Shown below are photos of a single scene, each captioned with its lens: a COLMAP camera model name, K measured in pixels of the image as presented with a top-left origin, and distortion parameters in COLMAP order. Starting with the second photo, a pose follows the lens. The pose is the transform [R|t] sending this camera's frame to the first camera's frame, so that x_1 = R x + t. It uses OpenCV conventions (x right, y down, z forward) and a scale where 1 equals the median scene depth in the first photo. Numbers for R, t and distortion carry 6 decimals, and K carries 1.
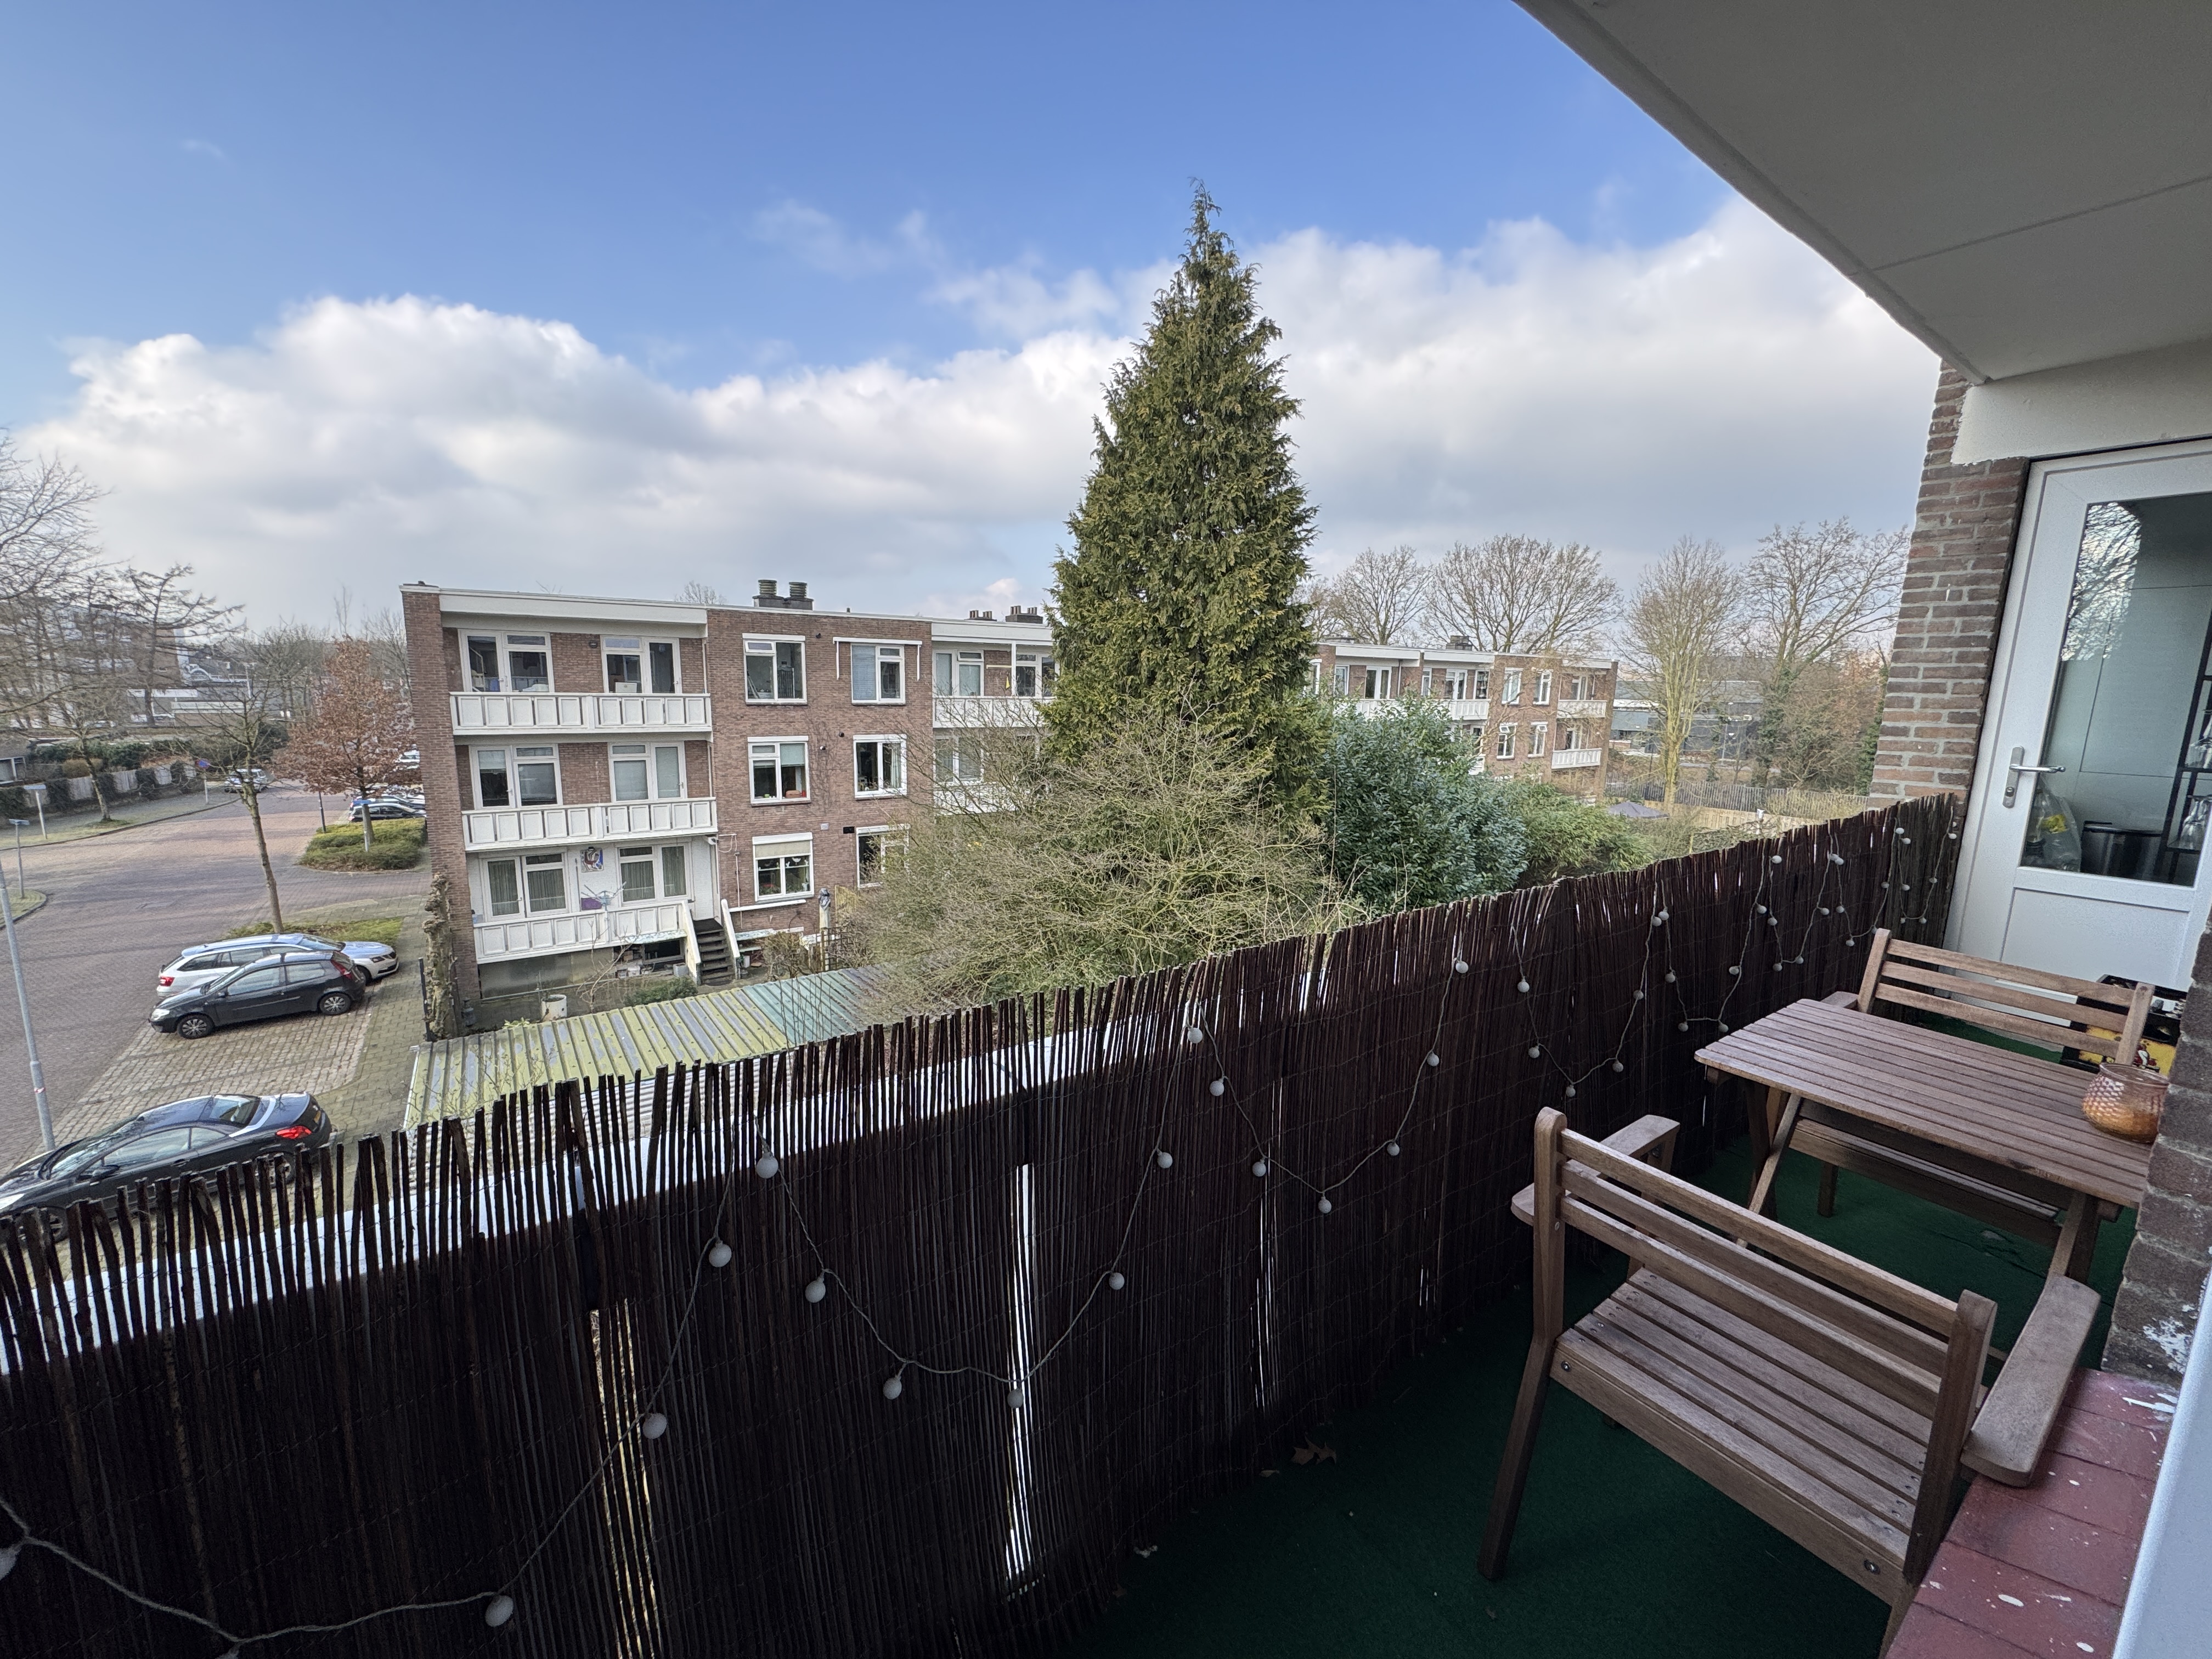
lens RADIAL K [[879.3, 0, 1106.0], [0, 879.3, 829.5], [0, 0, 1]] dist [-0.000446, -0.000277]
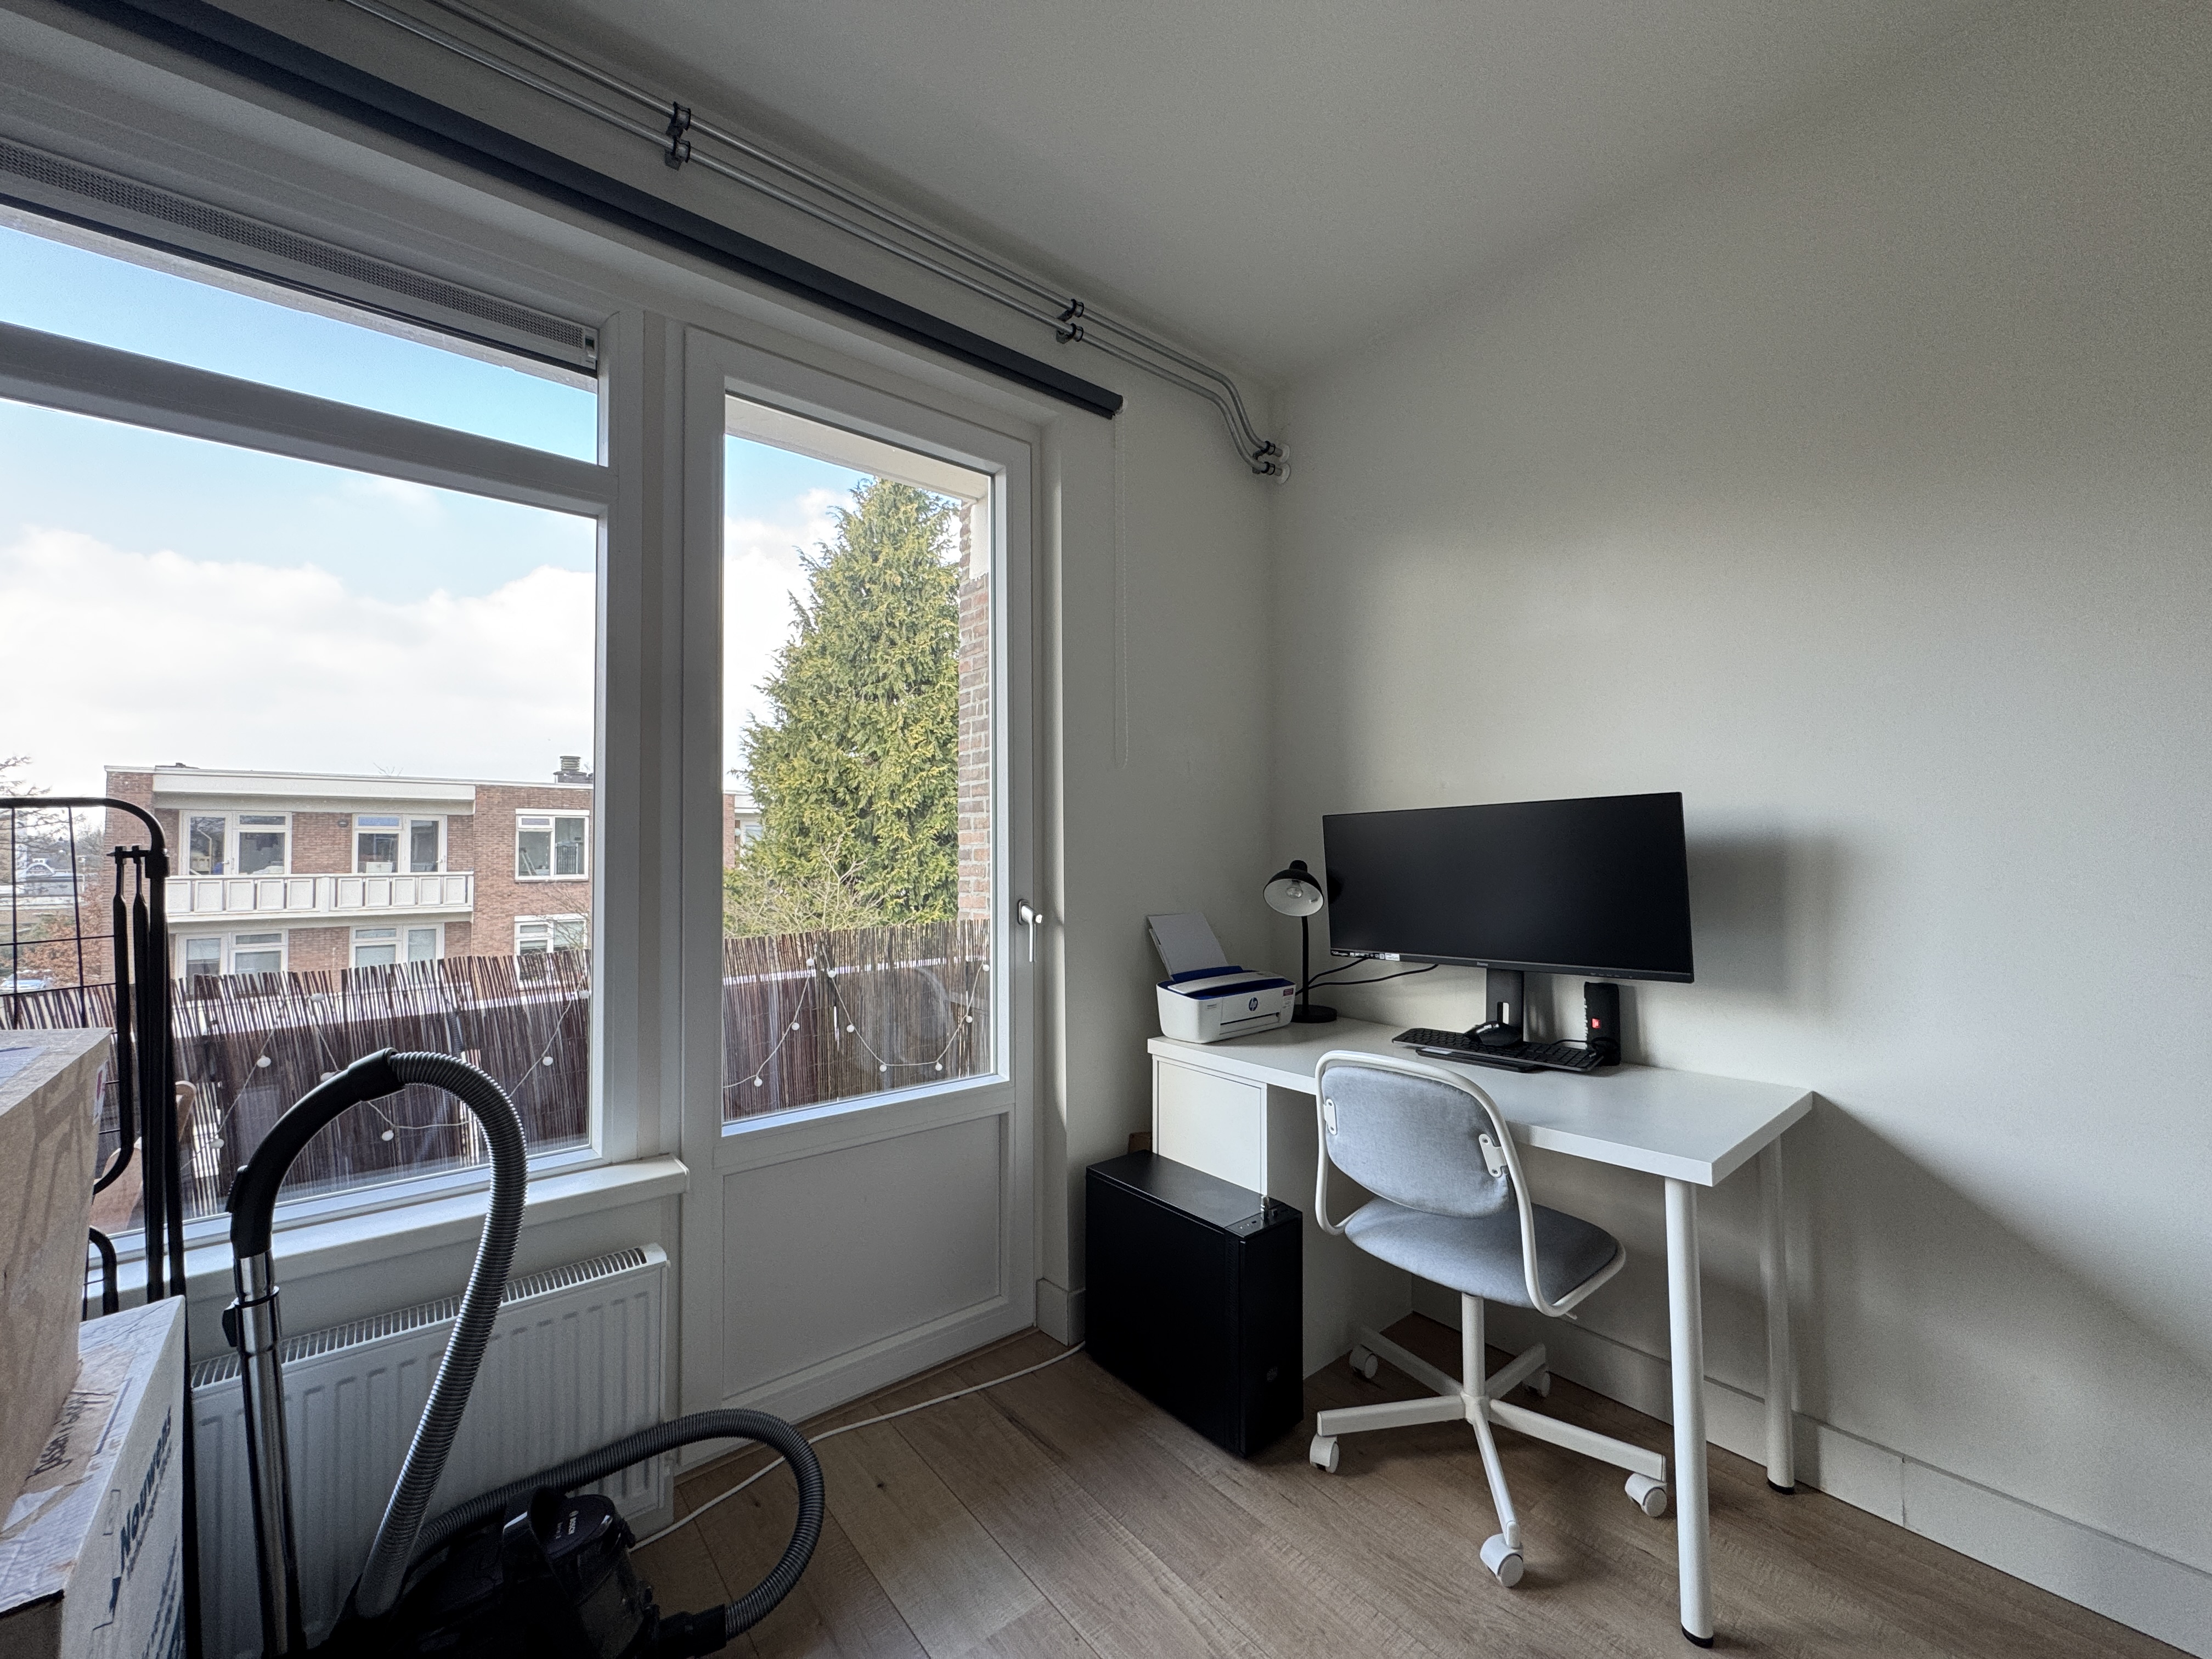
lens RADIAL K [[881.5, 0, 1102.4], [0, 881.5, 838.0], [0, 0, 1]] dist [0.000466, 0.000068]
pose [[0.996966, -0.024347, 0.073935, 0.164143], [0.037371, 0.982911, -0.180249, 0.007177], [-0.068283, 0.182465, 0.980838, 0.013970]]
